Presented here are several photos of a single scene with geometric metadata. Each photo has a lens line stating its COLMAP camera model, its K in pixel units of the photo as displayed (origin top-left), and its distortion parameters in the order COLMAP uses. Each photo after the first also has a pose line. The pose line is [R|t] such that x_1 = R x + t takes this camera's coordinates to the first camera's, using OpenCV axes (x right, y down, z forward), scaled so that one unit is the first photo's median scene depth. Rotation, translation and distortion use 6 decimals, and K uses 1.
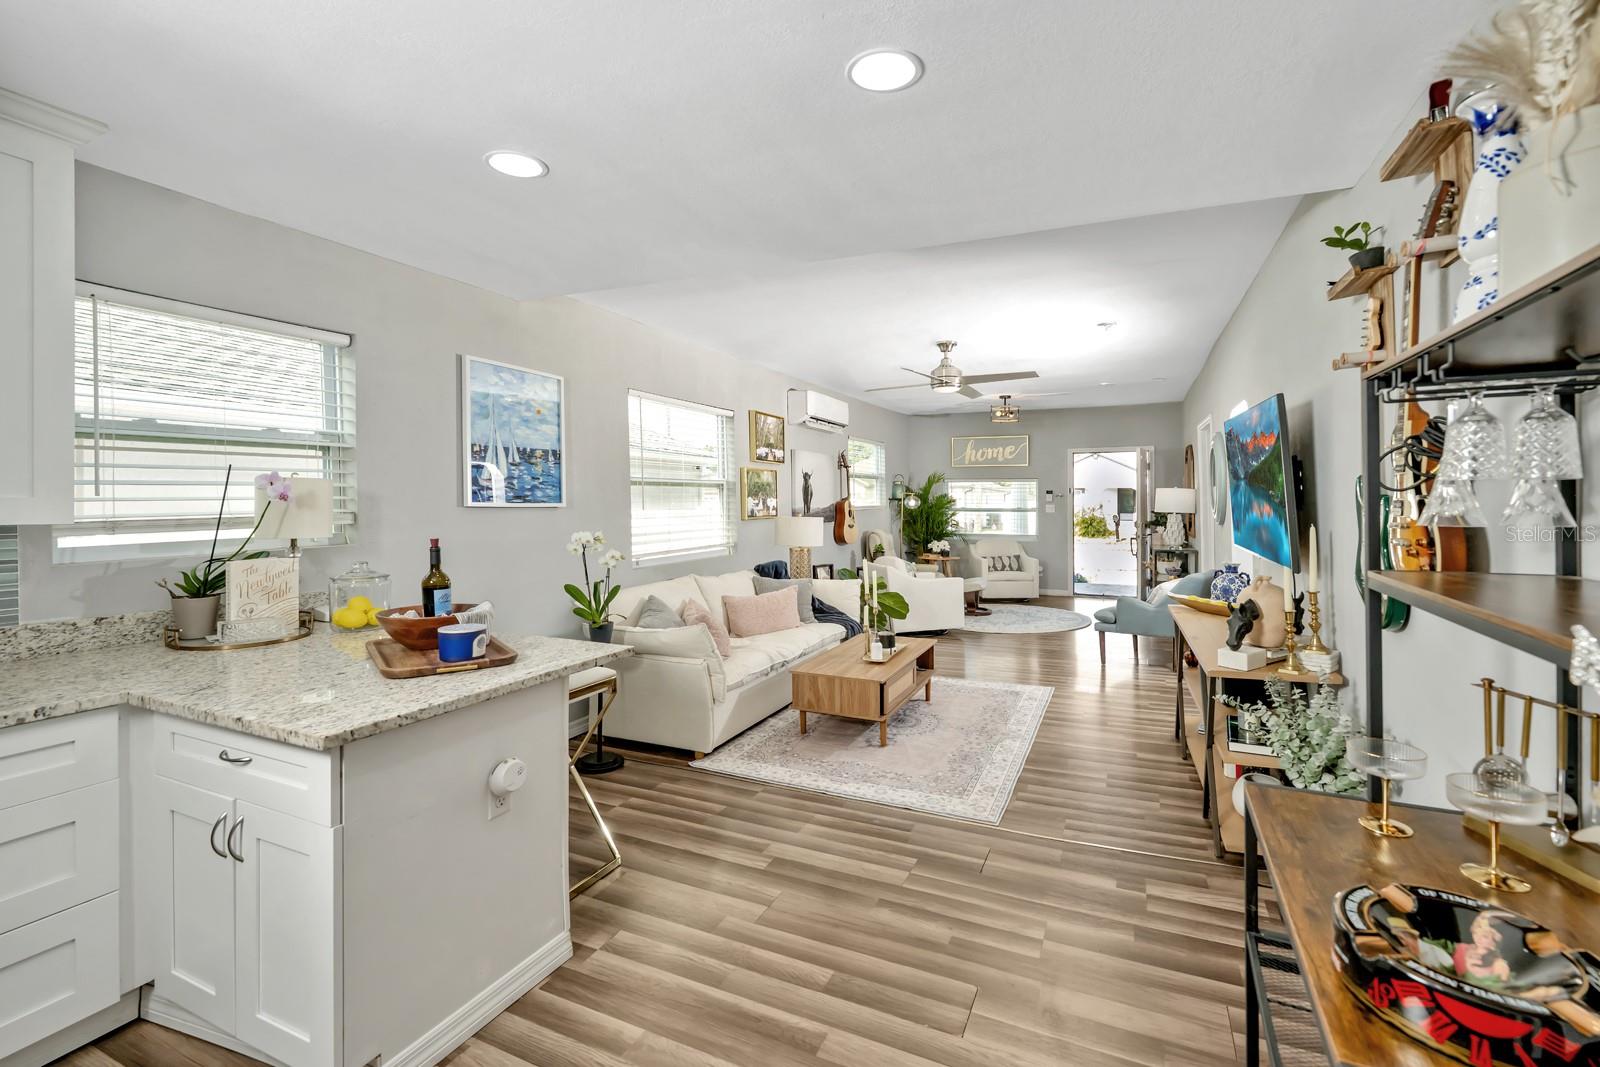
lens RADIAL K [[825.1, 0, 603.5], [0, 825.1, 496.4], [0, 0, 1]] dist [0.001471, 0.000251]
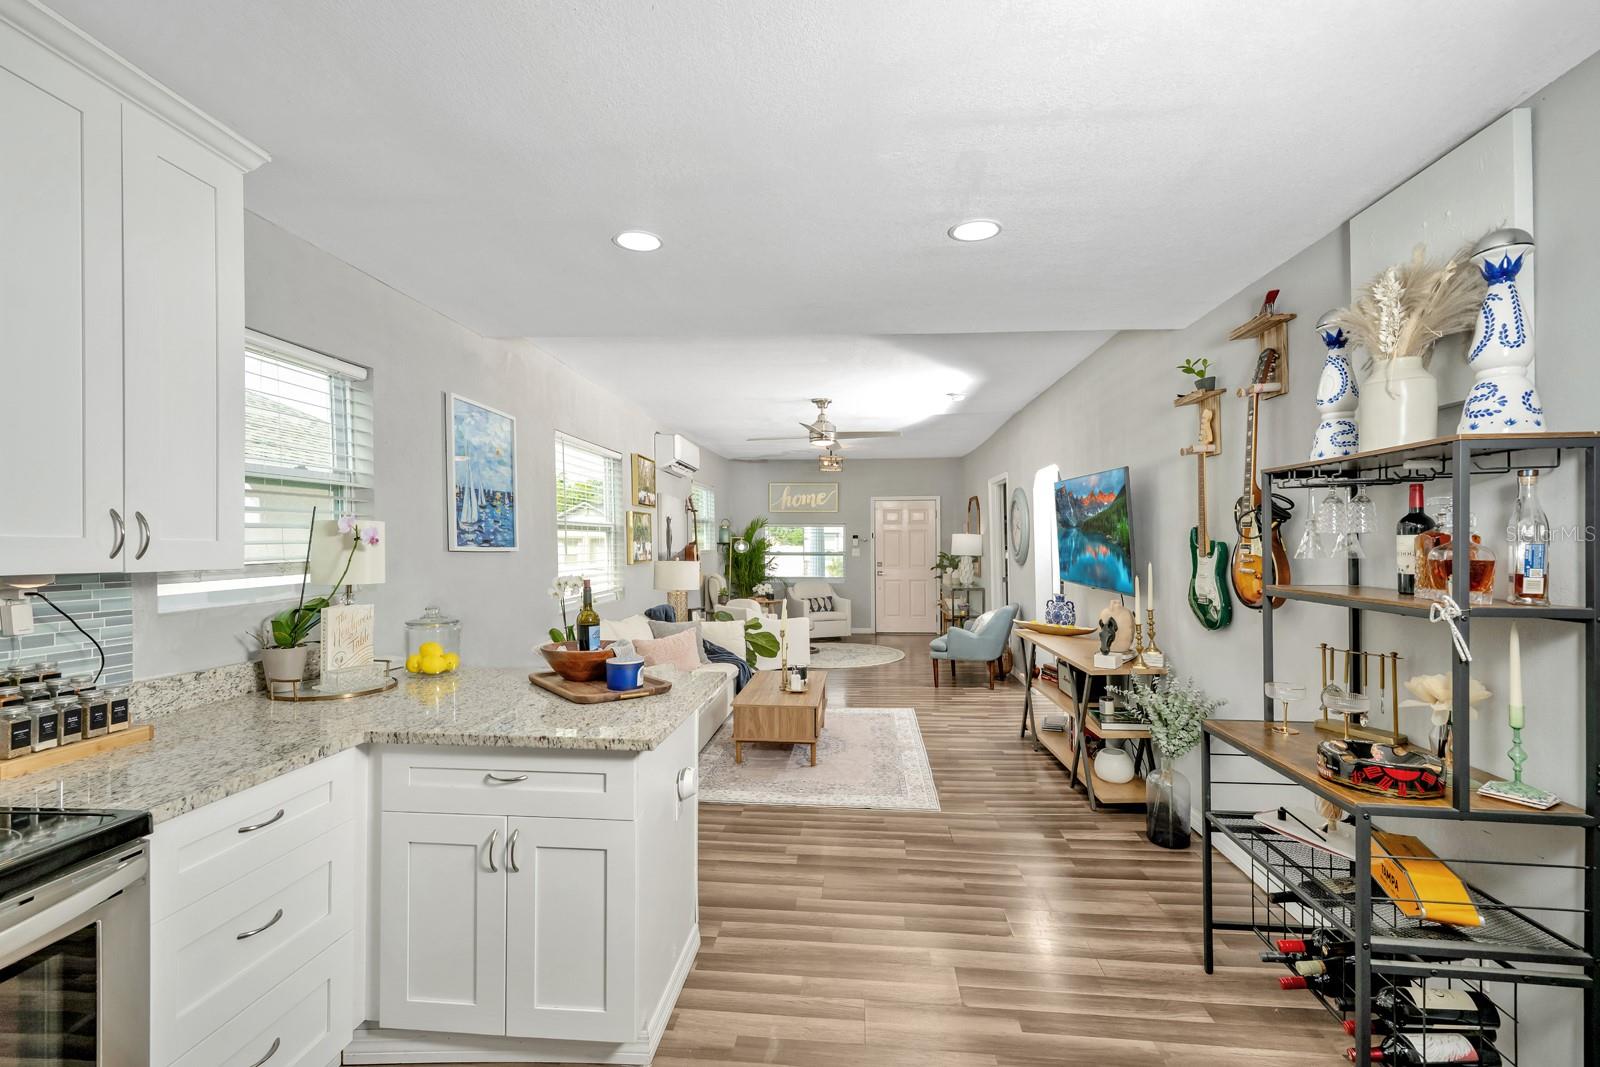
lens RADIAL K [[986.7, 0, 664.1], [0, 986.7, 529.4], [0, 0, 1]] dist [0.023231, 0.000183]
pose [[0.916917, 0.005958, 0.399033, -0.367708], [-0.001651, 0.999937, -0.011137, -0.000191], [-0.399074, 0.009553, 0.916869, -0.137957]]
